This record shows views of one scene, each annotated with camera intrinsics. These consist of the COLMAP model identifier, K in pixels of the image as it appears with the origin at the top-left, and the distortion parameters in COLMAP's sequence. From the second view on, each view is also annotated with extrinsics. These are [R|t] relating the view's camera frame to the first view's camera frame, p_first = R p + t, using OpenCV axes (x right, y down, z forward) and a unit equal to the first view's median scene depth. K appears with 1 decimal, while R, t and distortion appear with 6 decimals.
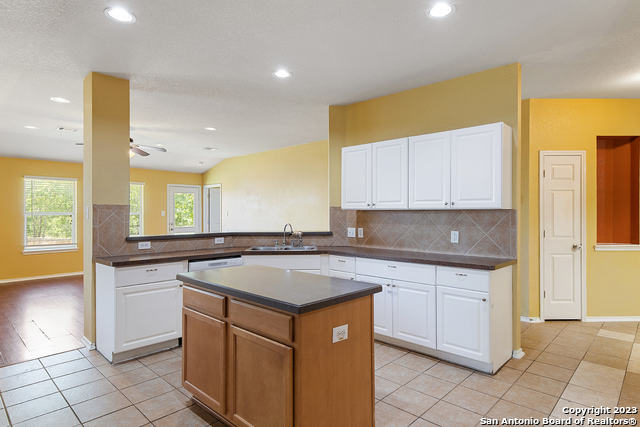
lens RADIAL K [[358.7, 0, 320.5], [0, 358.7, 213.5], [0, 0, 1]] dist [0.003919, 0.001371]
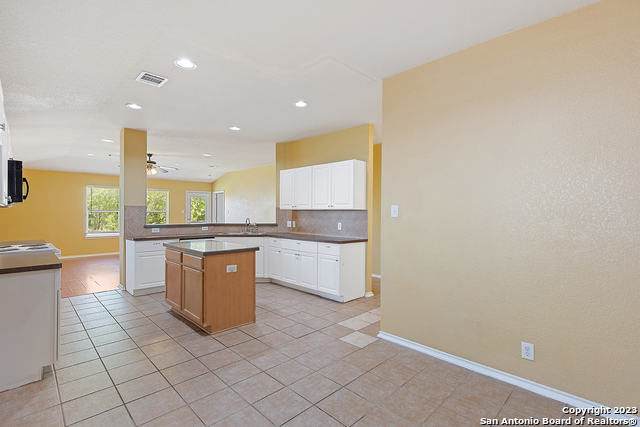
lens RADIAL K [[299.2, 0, 321.0], [0, 299.2, 214.4], [0, 0, 1]] dist [-0.002006, 0.000289]
pose [[0.999662, 0.006364, -0.025201, 0.297029], [-0.006253, 0.999970, 0.004488, 0.004261], [0.025229, -0.004329, 0.999672, -0.348689]]
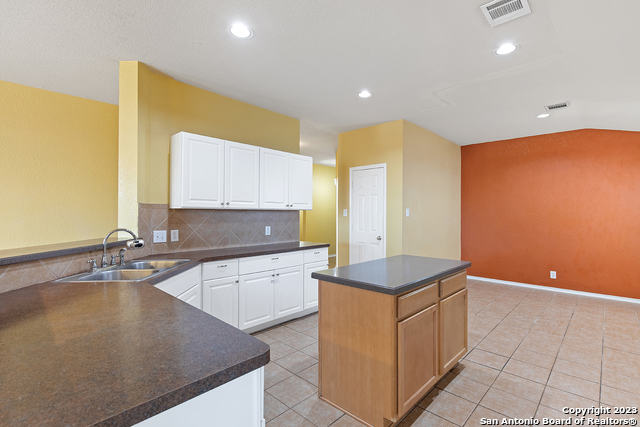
lens RADIAL K [[299.2, 0, 331.6], [0, 299.2, 212.5], [0, 0, 1]] dist [-0.002006, 0.000289]
pose [[-0.012003, 0.000548, 0.999928, -0.668862], [-0.002691, 0.999996, -0.000580, -0.001300], [-0.999924, -0.002698, -0.012002, 0.720442]]
